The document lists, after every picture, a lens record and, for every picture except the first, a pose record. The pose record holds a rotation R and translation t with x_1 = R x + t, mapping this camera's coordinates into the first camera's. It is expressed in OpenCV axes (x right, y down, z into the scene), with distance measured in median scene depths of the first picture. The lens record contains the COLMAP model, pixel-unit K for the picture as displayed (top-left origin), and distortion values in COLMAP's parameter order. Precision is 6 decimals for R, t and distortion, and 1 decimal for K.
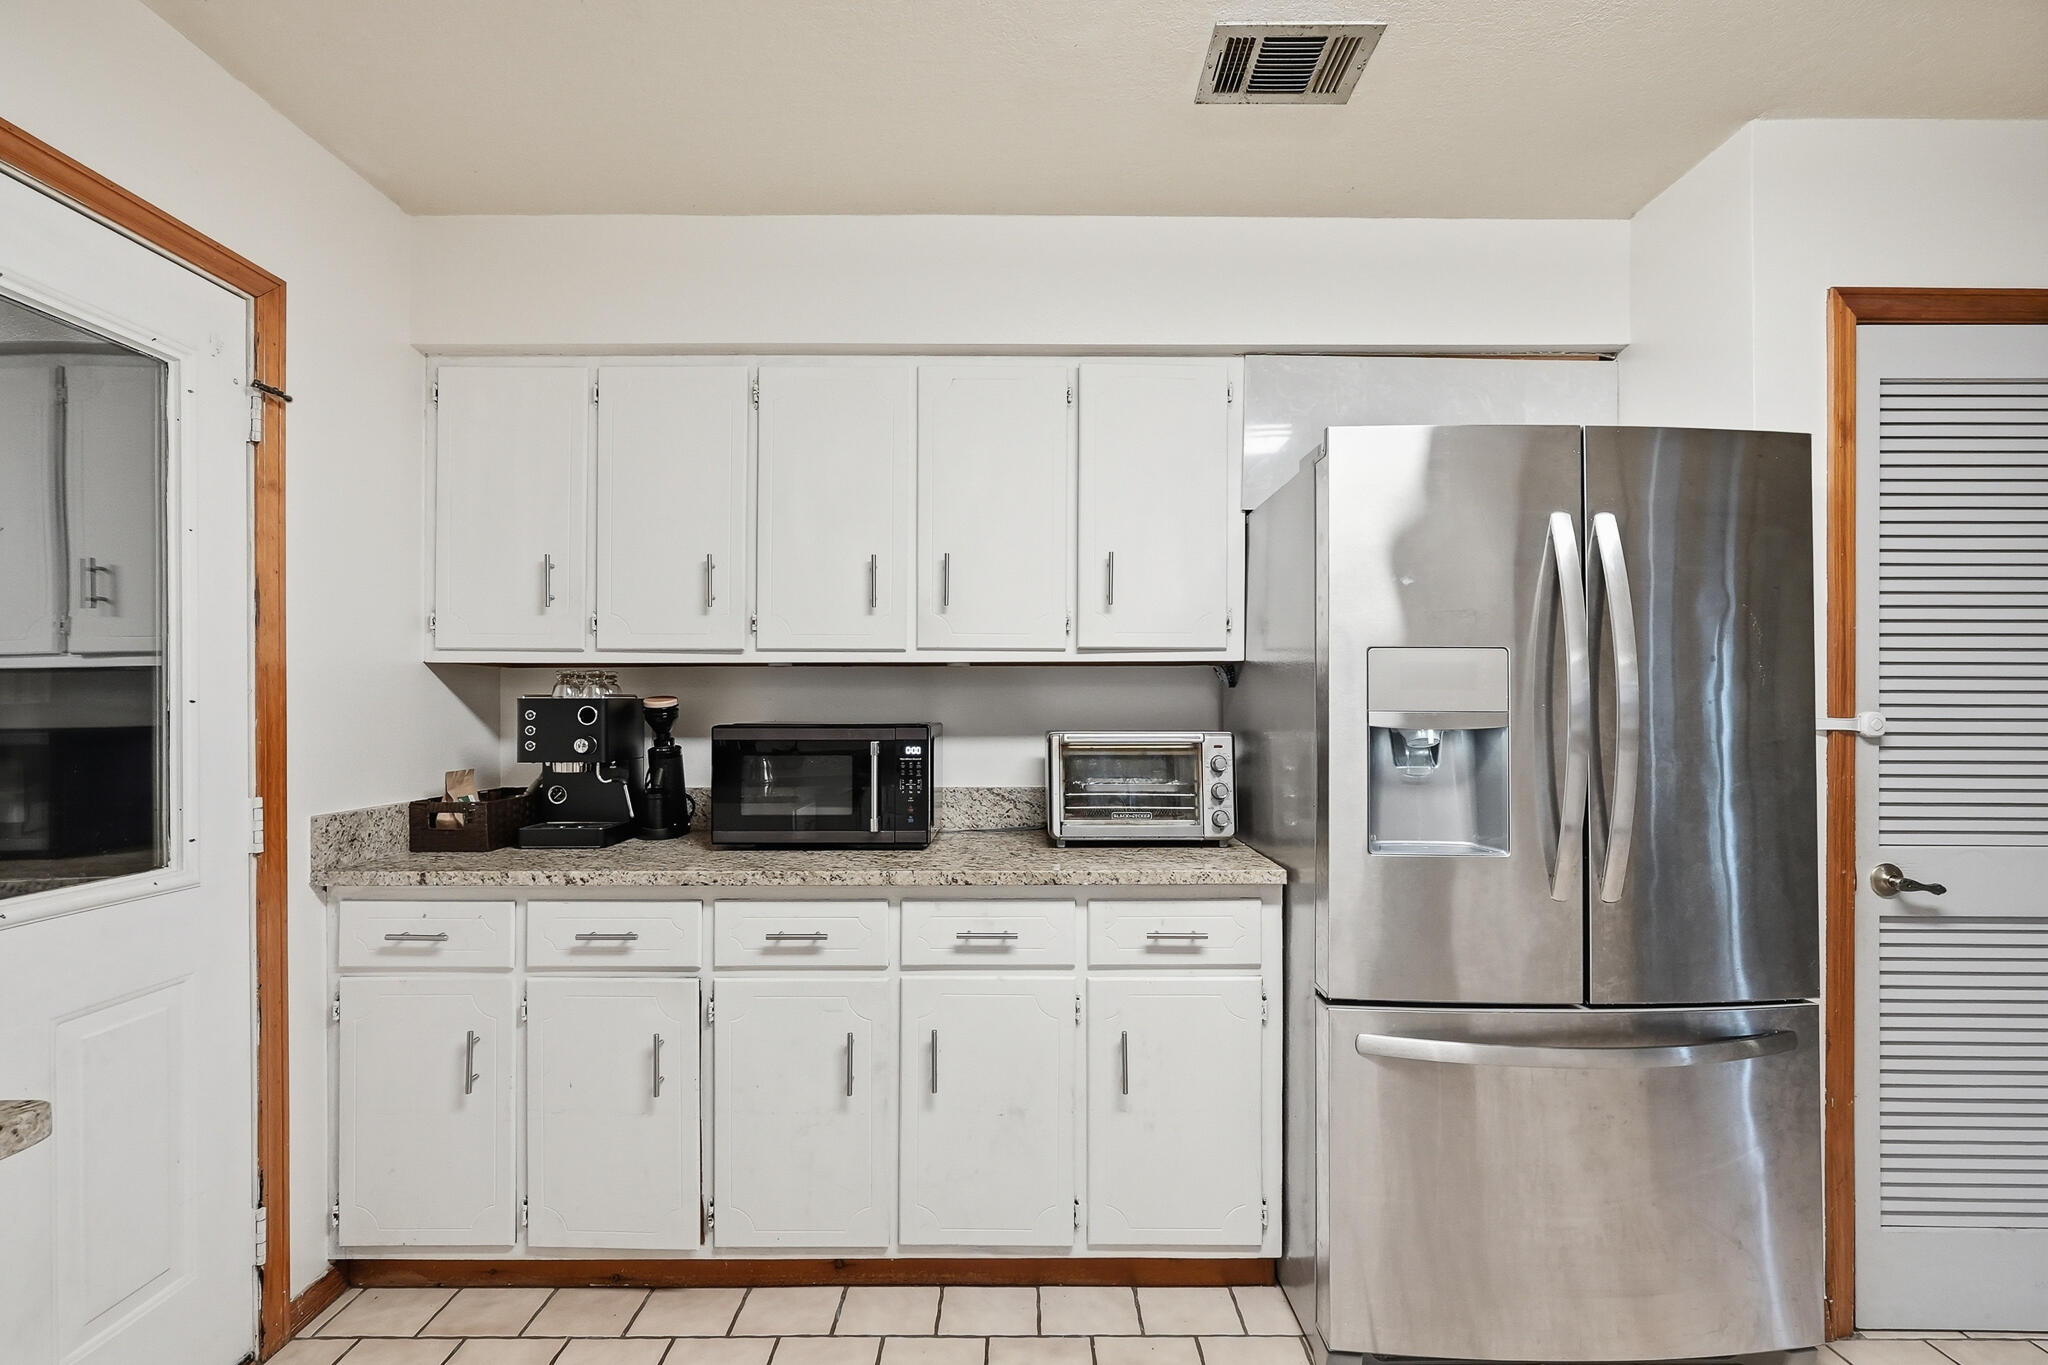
lens RADIAL K [[875.9, 0, 1021.0], [0, 875.9, 693.7], [0, 0, 1]] dist [-0.003672, 0.003556]
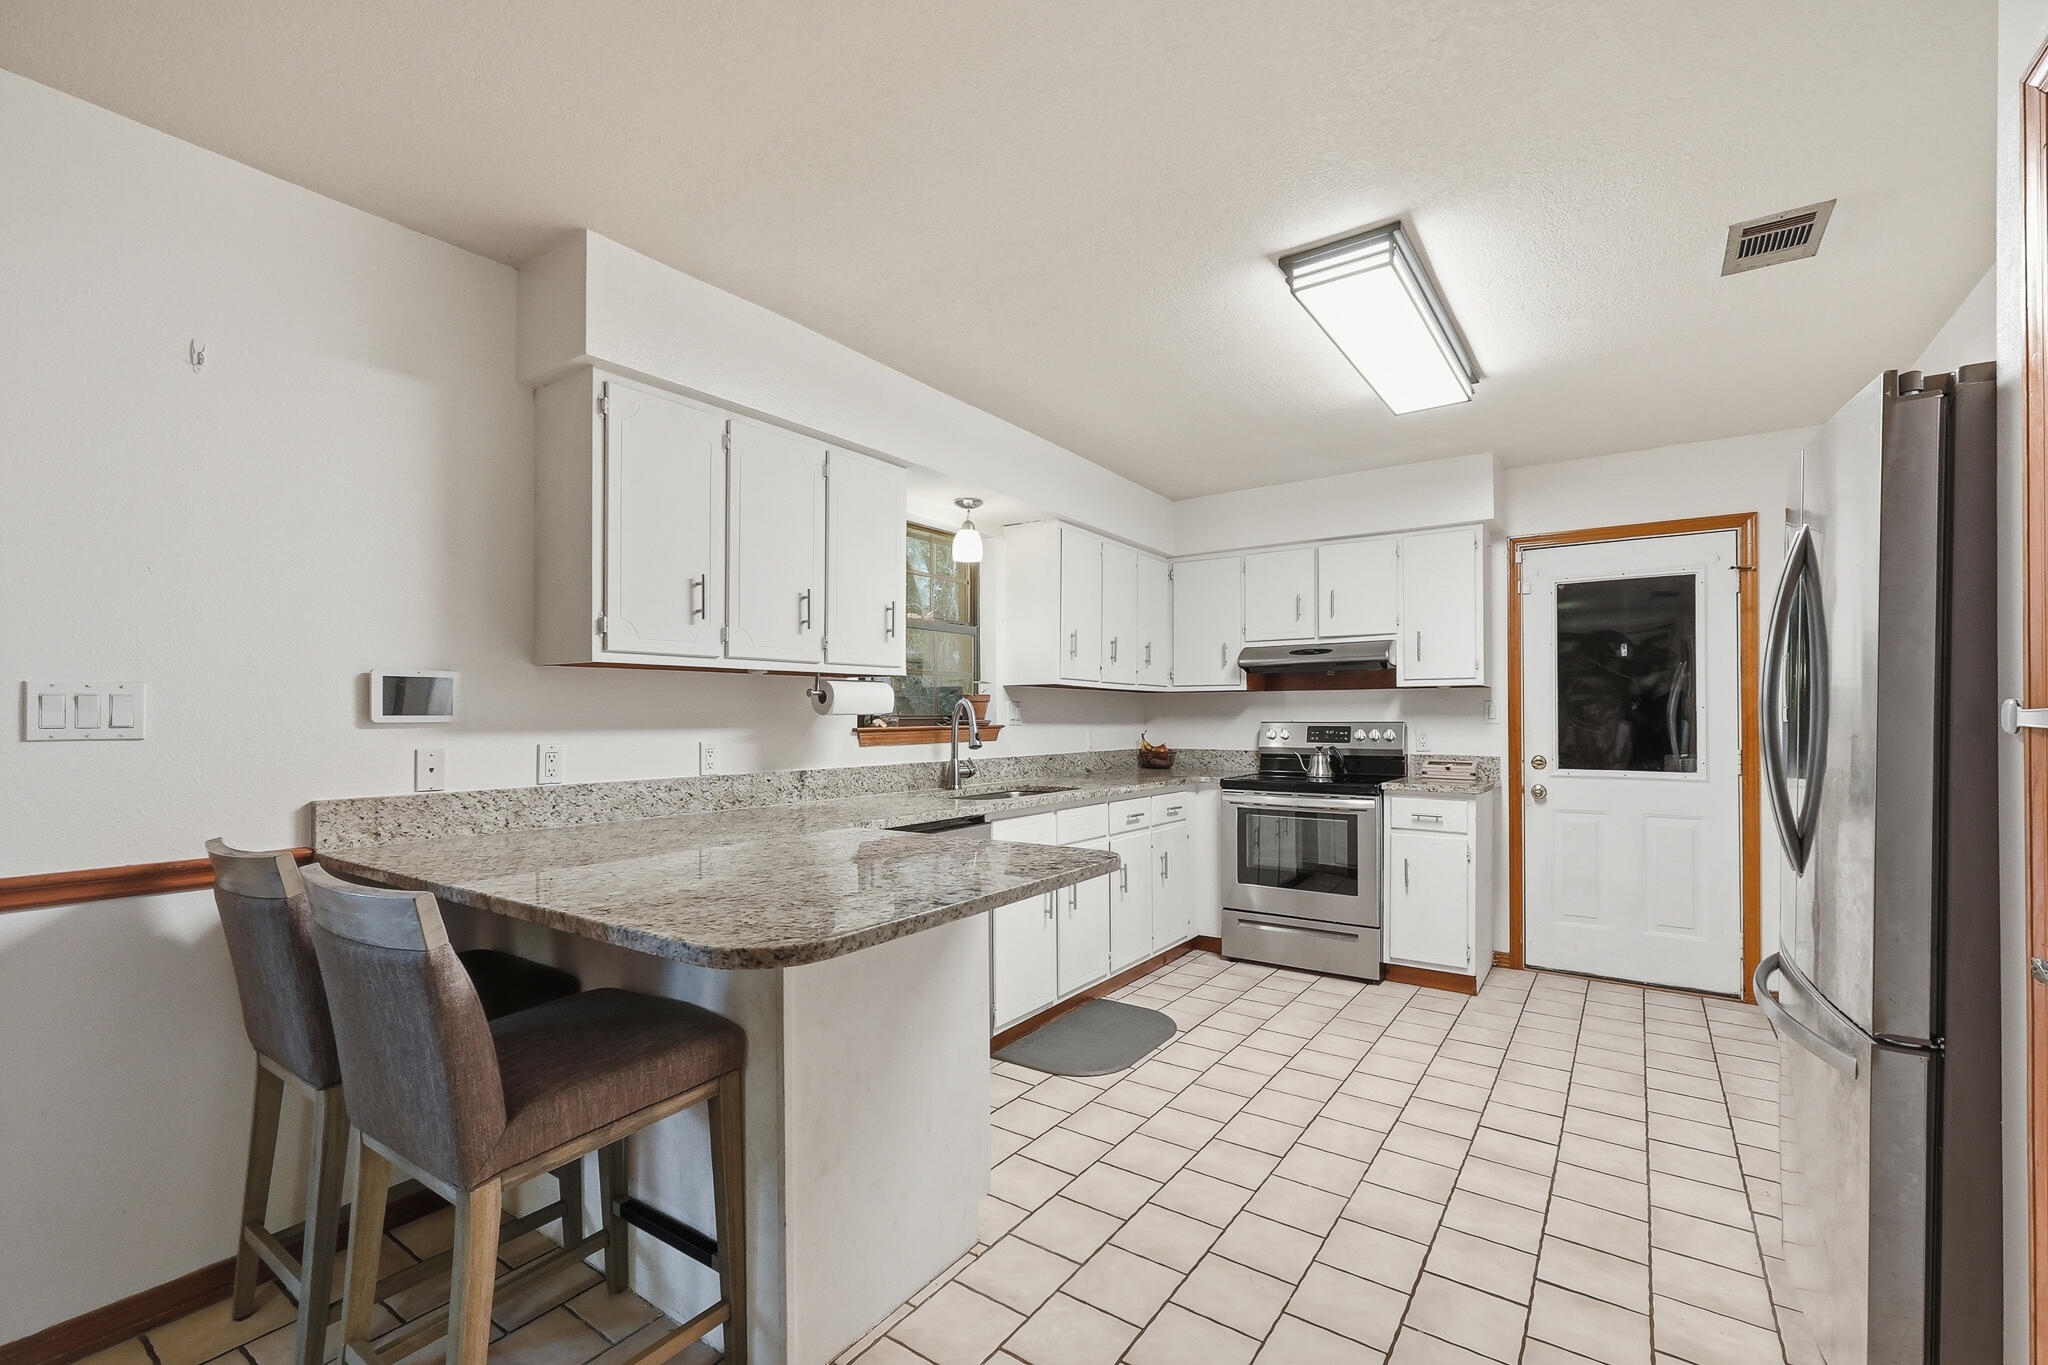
lens RADIAL K [[875.9, 0, 1032.9], [0, 875.9, 707.0], [0, 0, 1]] dist [-0.003672, 0.003556]
pose [[-0.570729, -0.009618, -0.821082, 1.904523], [0.003002, 0.999900, -0.013800, 0.032799], [0.821133, -0.010341, -0.570643, 0.753435]]
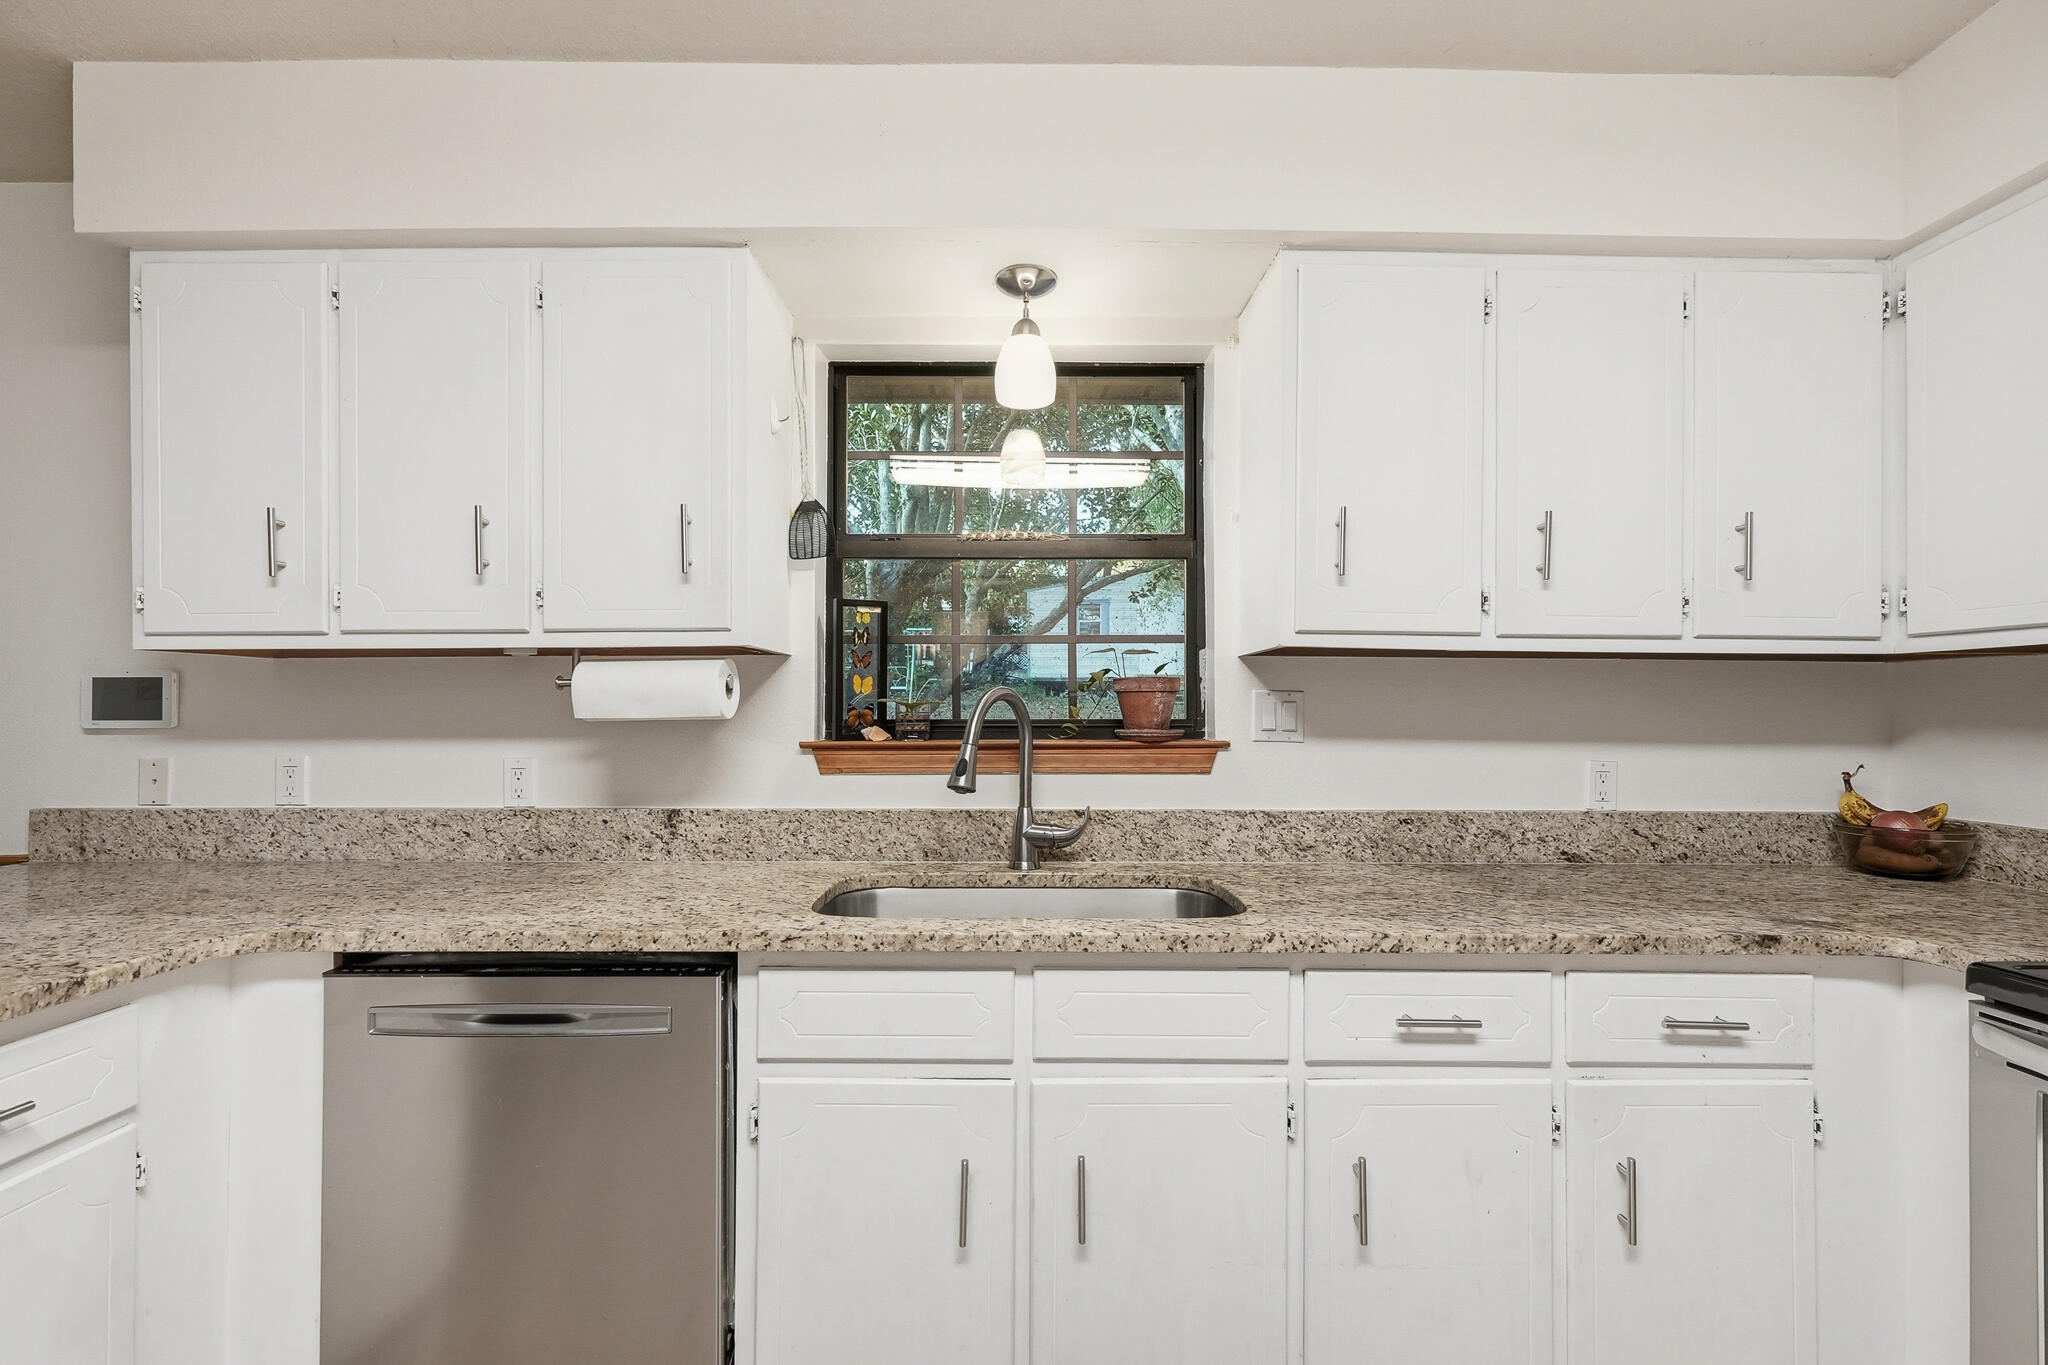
lens RADIAL K [[875.9, 0, 1025.3], [0, 875.9, 703.1], [0, 0, 1]] dist [-0.003672, 0.003556]
pose [[-0.999996, -0.002746, -0.001046, 0.300752], [-0.002731, 0.999902, -0.013705, 0.016981], [0.001084, -0.013702, -0.999906, 0.449857]]
